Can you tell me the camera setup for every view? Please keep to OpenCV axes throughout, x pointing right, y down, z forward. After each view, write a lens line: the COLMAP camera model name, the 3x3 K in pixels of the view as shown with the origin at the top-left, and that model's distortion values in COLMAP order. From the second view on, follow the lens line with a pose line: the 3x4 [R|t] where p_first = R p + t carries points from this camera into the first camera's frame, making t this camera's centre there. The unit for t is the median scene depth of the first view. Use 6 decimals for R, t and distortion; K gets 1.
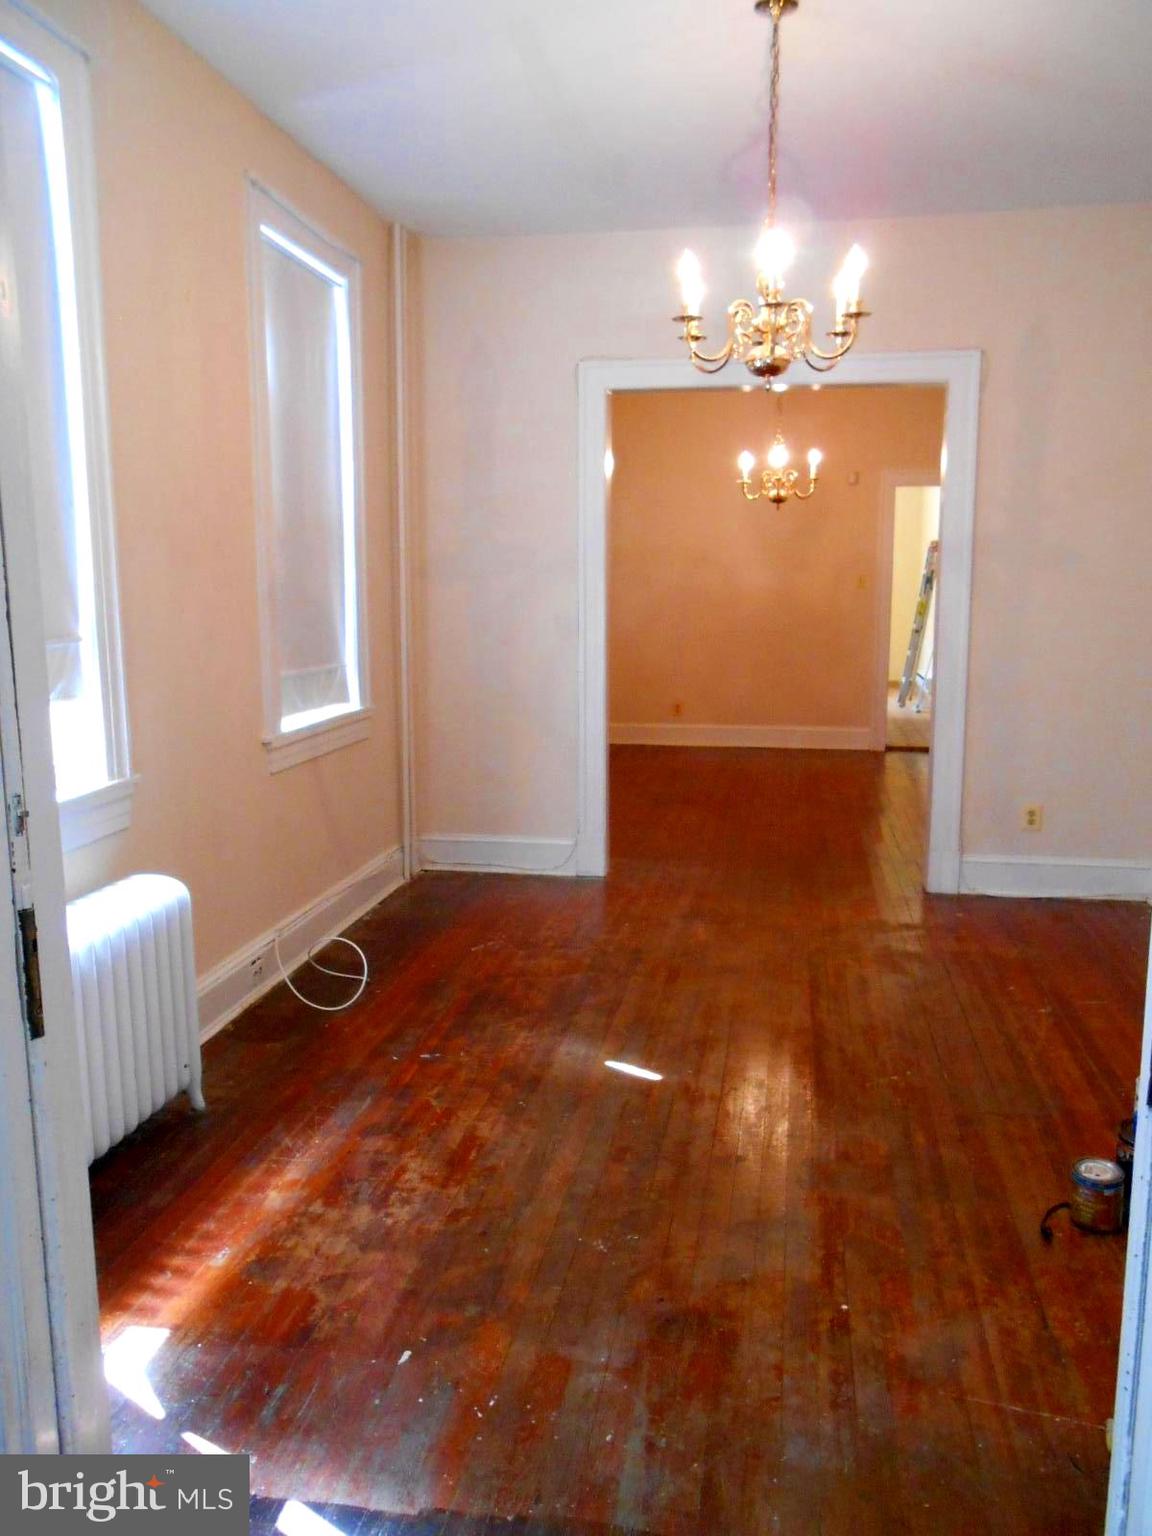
lens RADIAL K [[1255.1, 0, 591.2], [0, 1255.1, 767.4], [0, 0, 1]] dist [0.046678, 0.059211]
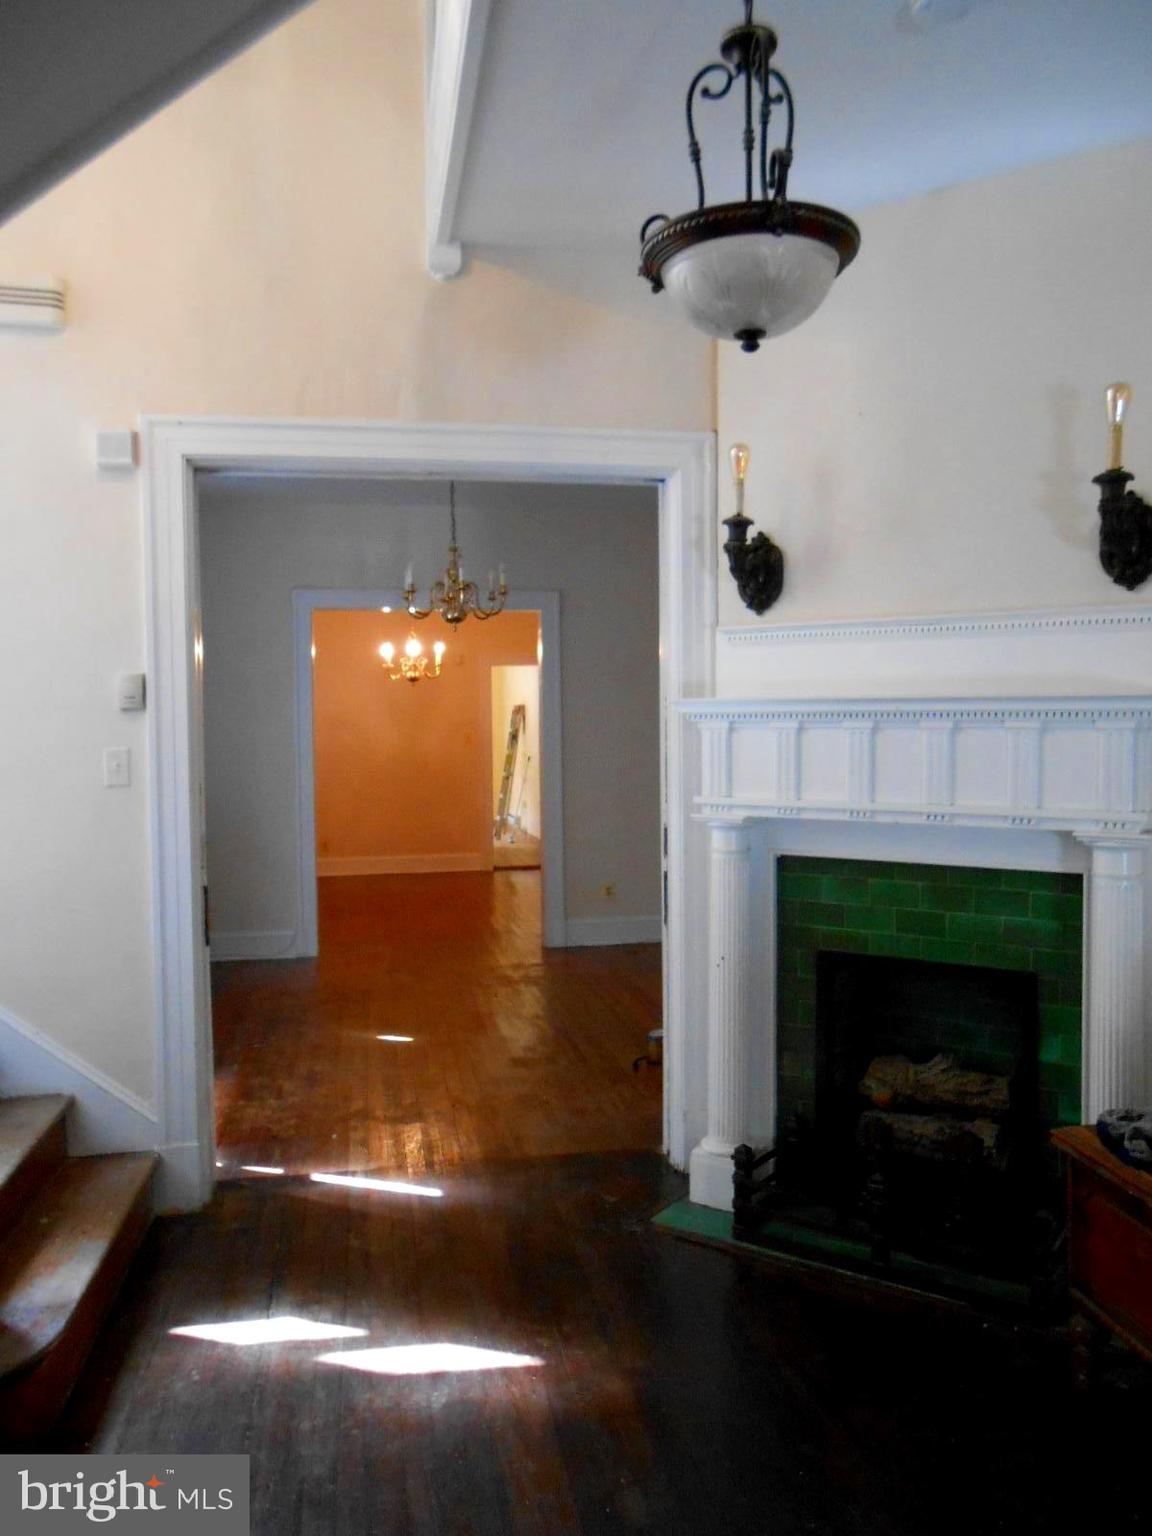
lens RADIAL K [[1241.2, 0, 576.0], [0, 1241.2, 768.0], [0, 0, 1]] dist [0.002735, 0.113466]
pose [[0.946868, -0.022389, 0.320842, -0.197425], [0.061802, 0.991649, -0.113191, 0.071145], [-0.315628, 0.127006, 0.940345, -0.490849]]
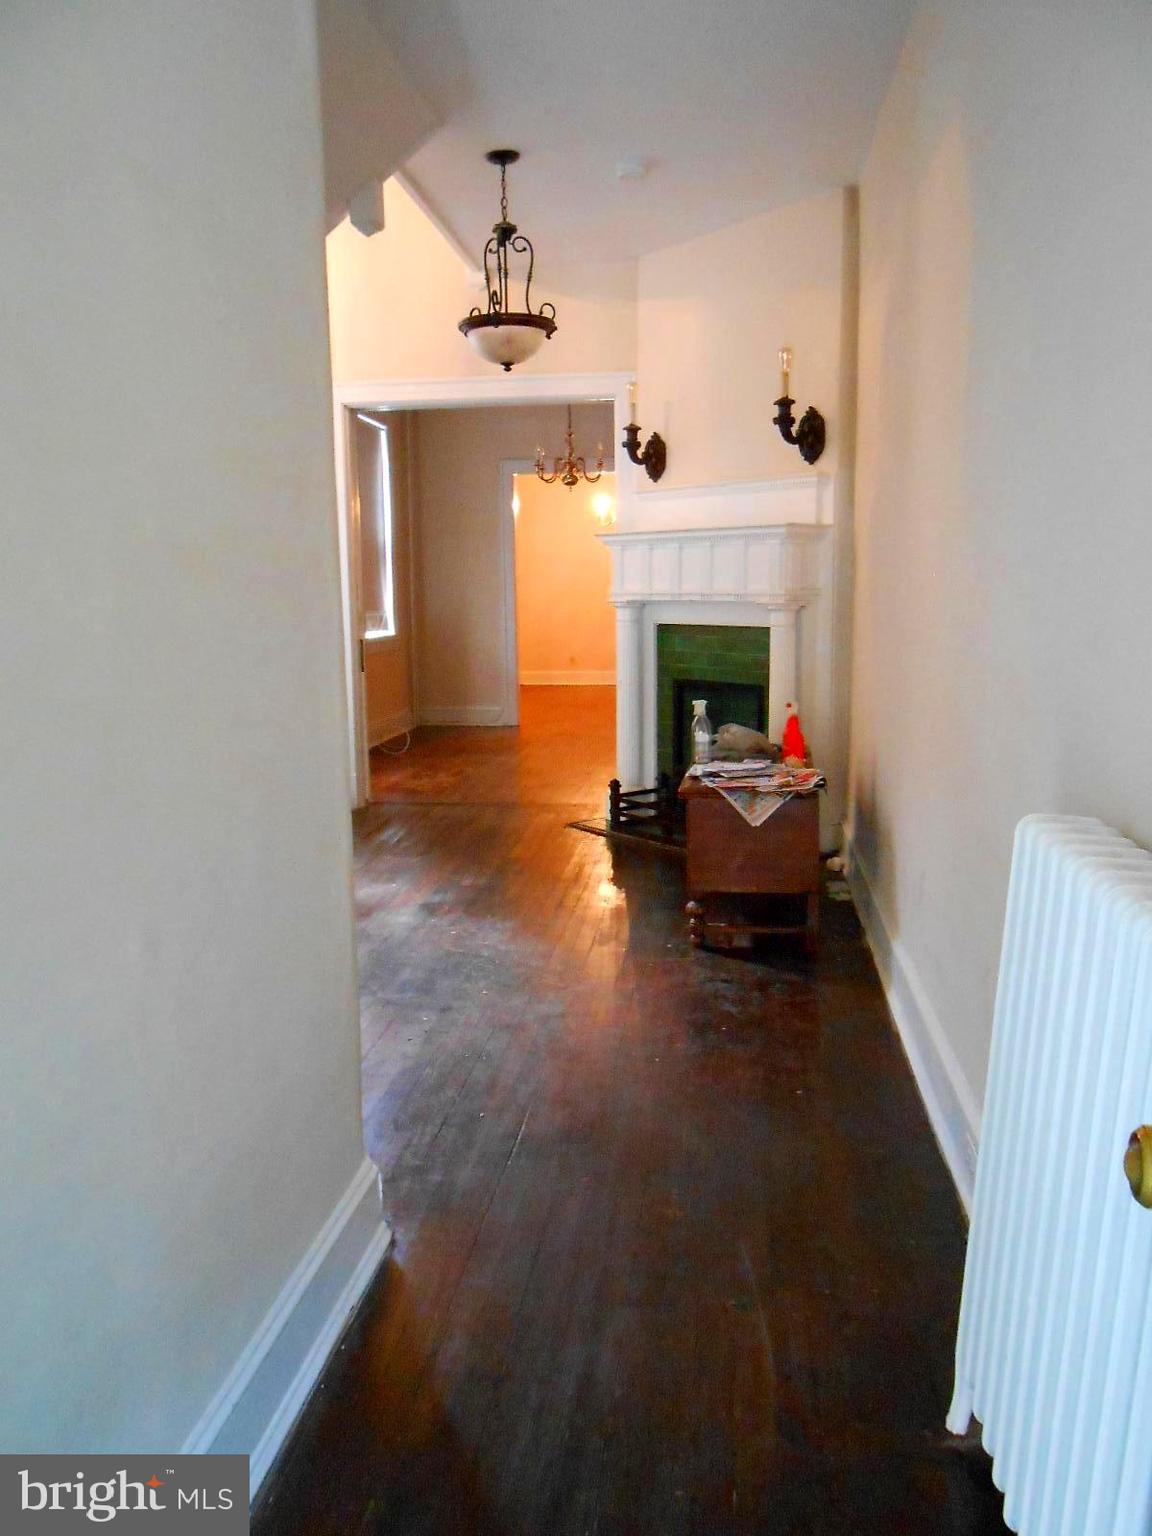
lens RADIAL K [[1241.2, 0, 576.0], [0, 1241.2, 768.0], [0, 0, 1]] dist [0.002735, 0.113466]
pose [[0.999192, -0.026995, 0.029785, 0.045849], [0.027143, 0.999621, -0.004562, 0.210018], [-0.029650, 0.005366, 0.999546, -1.157991]]
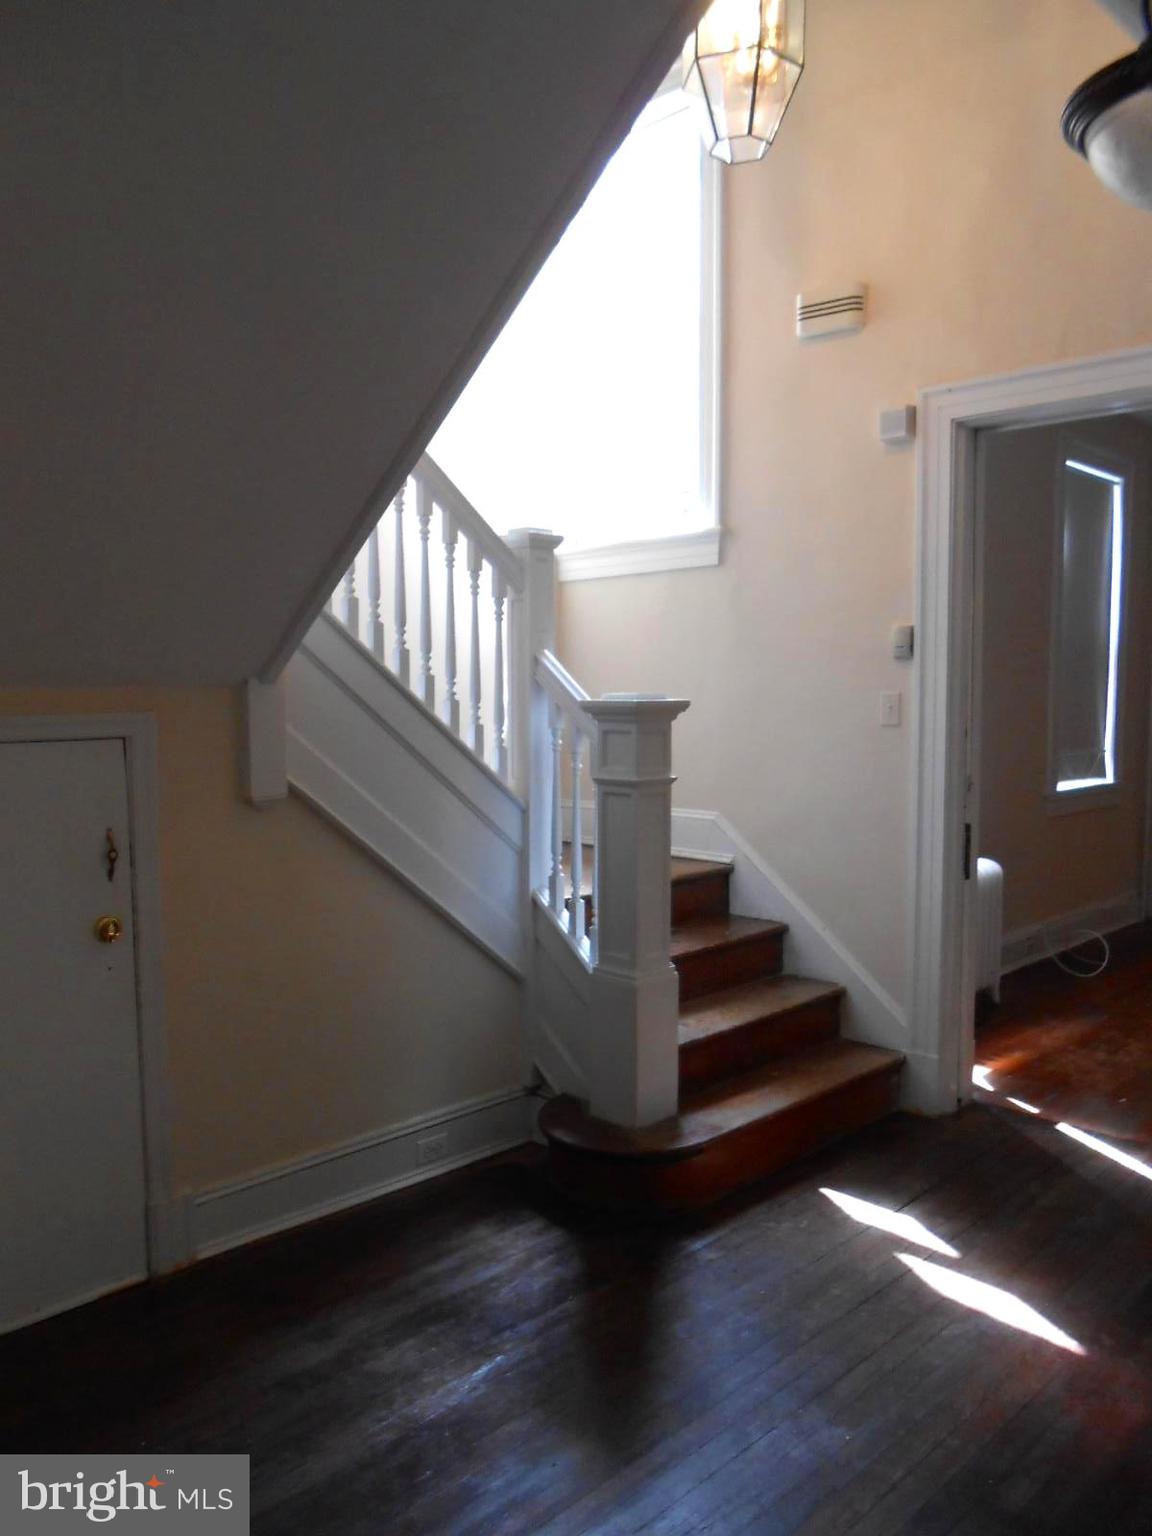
lens RADIAL K [[1240.0, 0, 601.5], [0, 1240.0, 760.5], [0, 0, 1]] dist [-0.008173, 0.191309]
pose [[0.839581, 0.038380, -0.541877, 0.094871], [-0.087593, 0.994013, -0.065313, 0.076014], [0.536126, 0.102300, 0.837916, -0.507796]]
